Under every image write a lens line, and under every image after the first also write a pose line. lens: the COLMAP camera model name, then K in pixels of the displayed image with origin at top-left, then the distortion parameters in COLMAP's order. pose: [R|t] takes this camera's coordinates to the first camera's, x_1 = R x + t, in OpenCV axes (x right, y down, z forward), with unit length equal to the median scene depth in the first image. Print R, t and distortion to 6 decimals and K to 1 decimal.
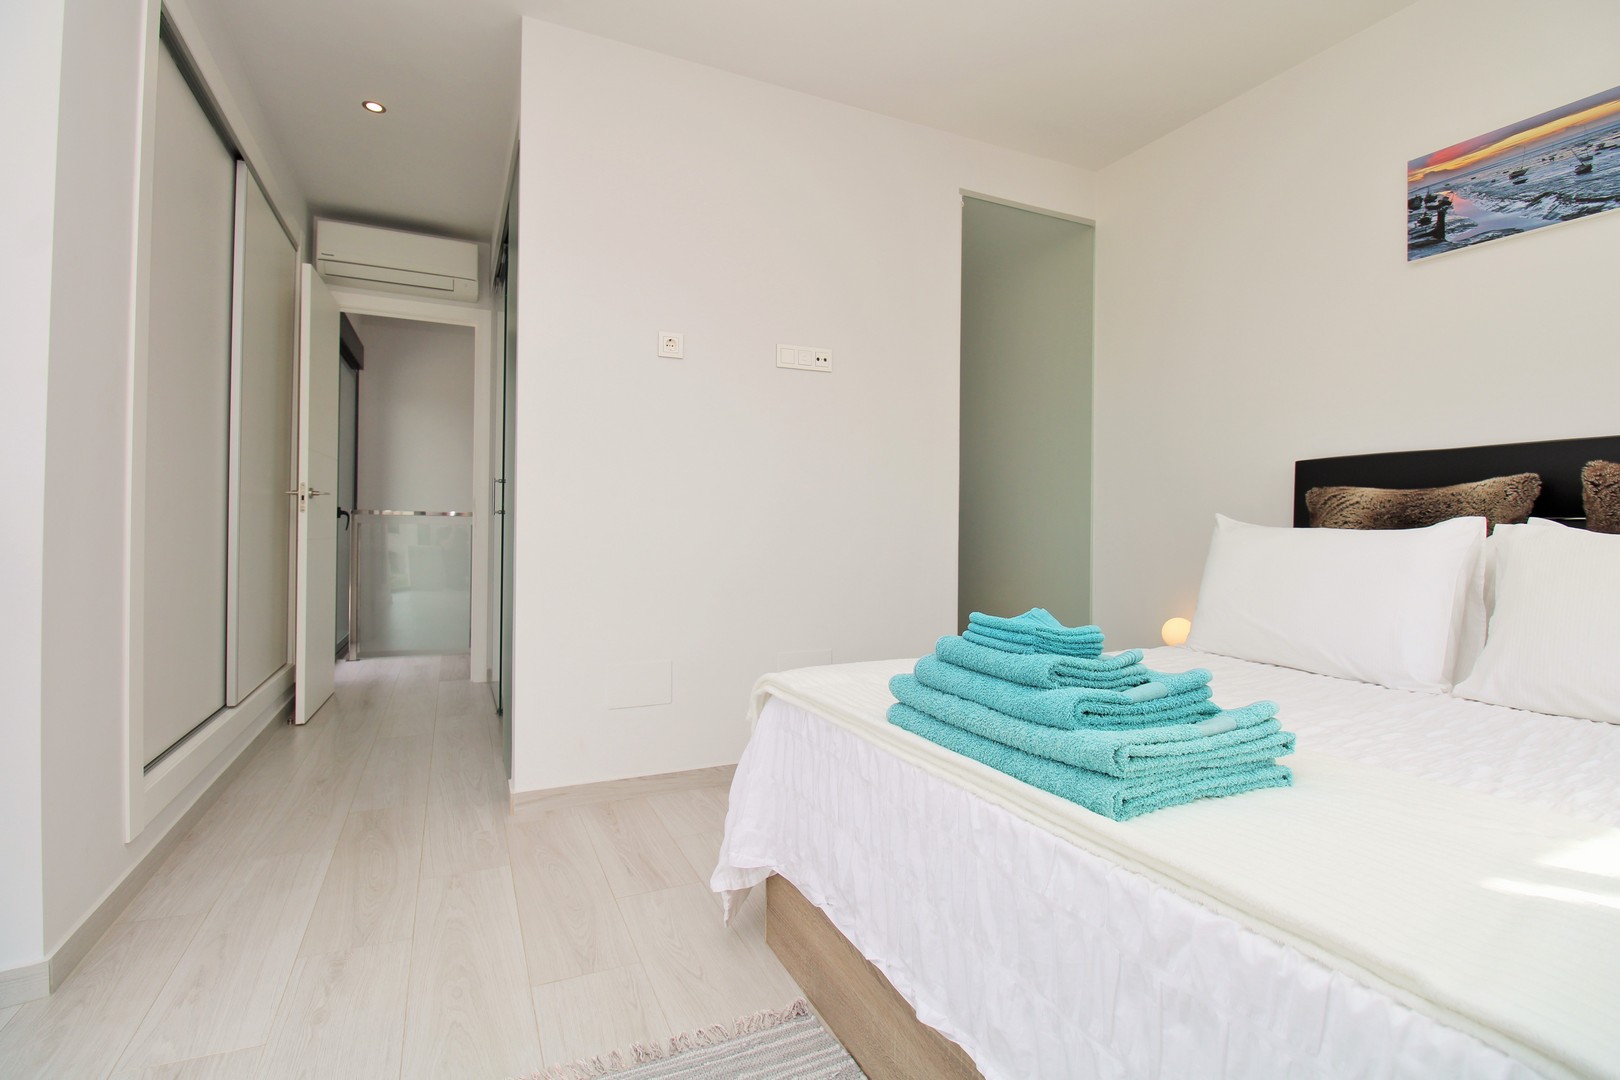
lens RADIAL K [[765.6, 0, 808.5], [0, 765.6, 523.2], [0, 0, 1]] dist [-0.009155, -0.000998]
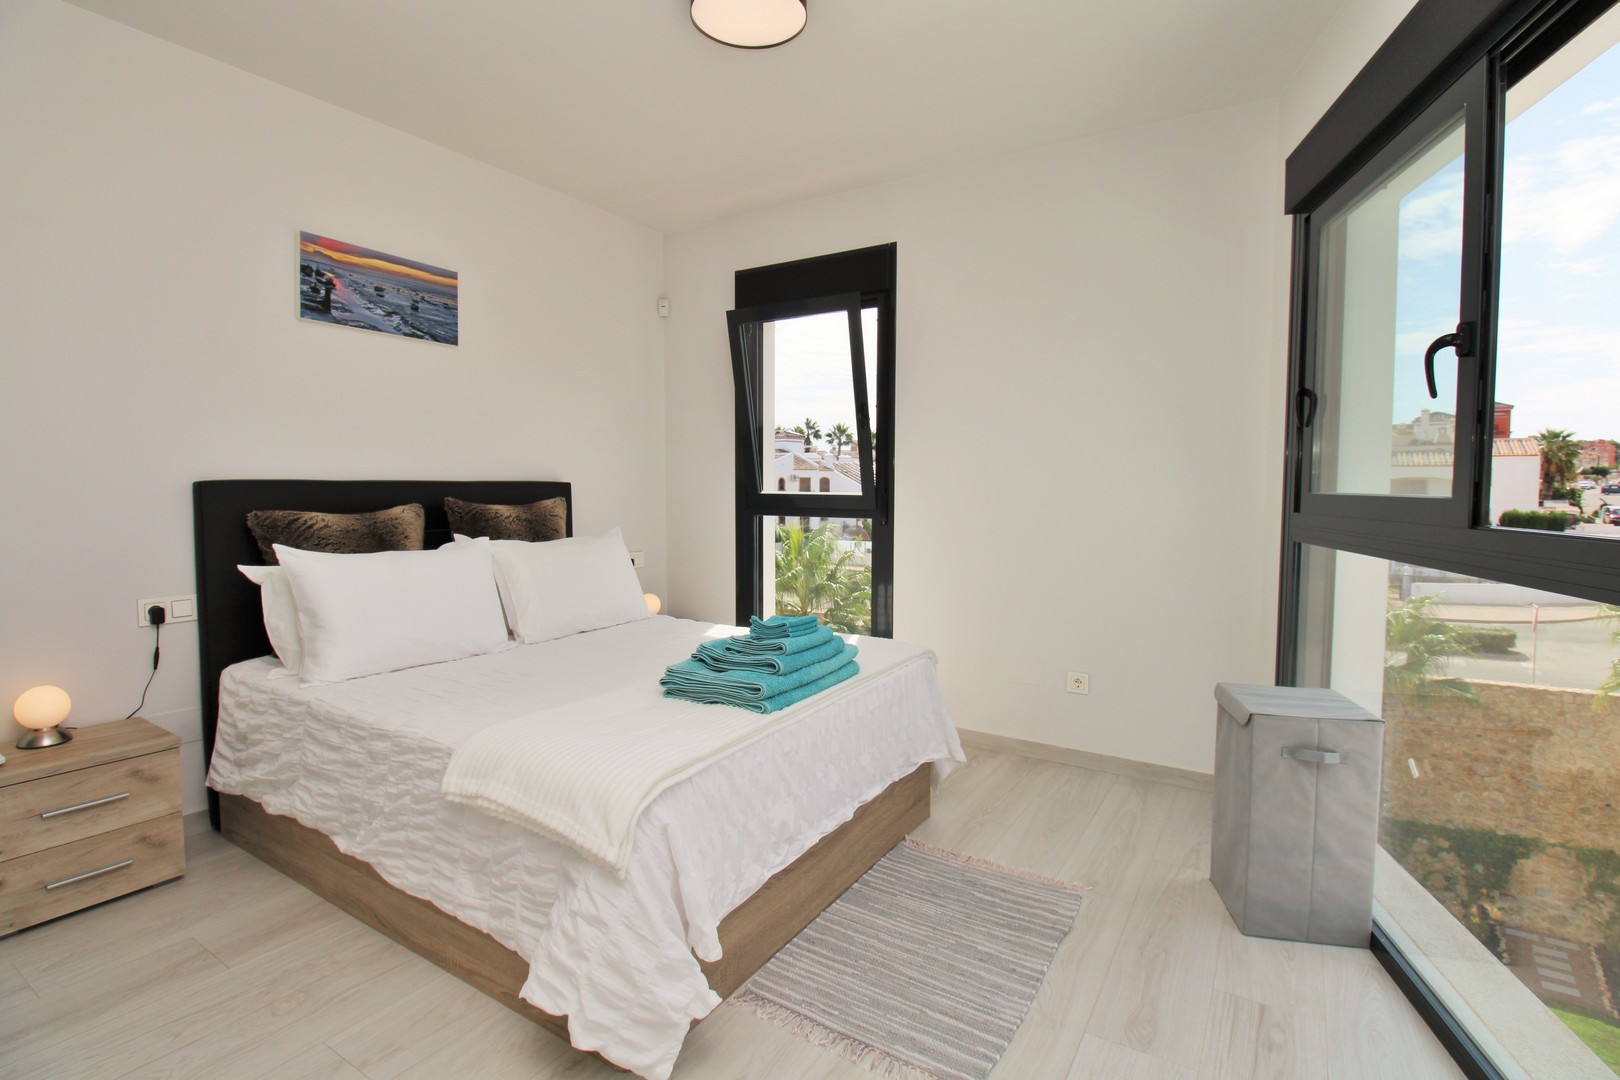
lens RADIAL K [[738.5, 0, 839.8], [0, 738.5, 529.1], [0, 0, 1]] dist [0.002513, -0.013334]
pose [[-0.534365, -0.061587, 0.843007, -0.661751], [-0.015533, 0.997889, 0.063057, -0.108569], [-0.845111, 0.020601, -0.534193, 0.956074]]
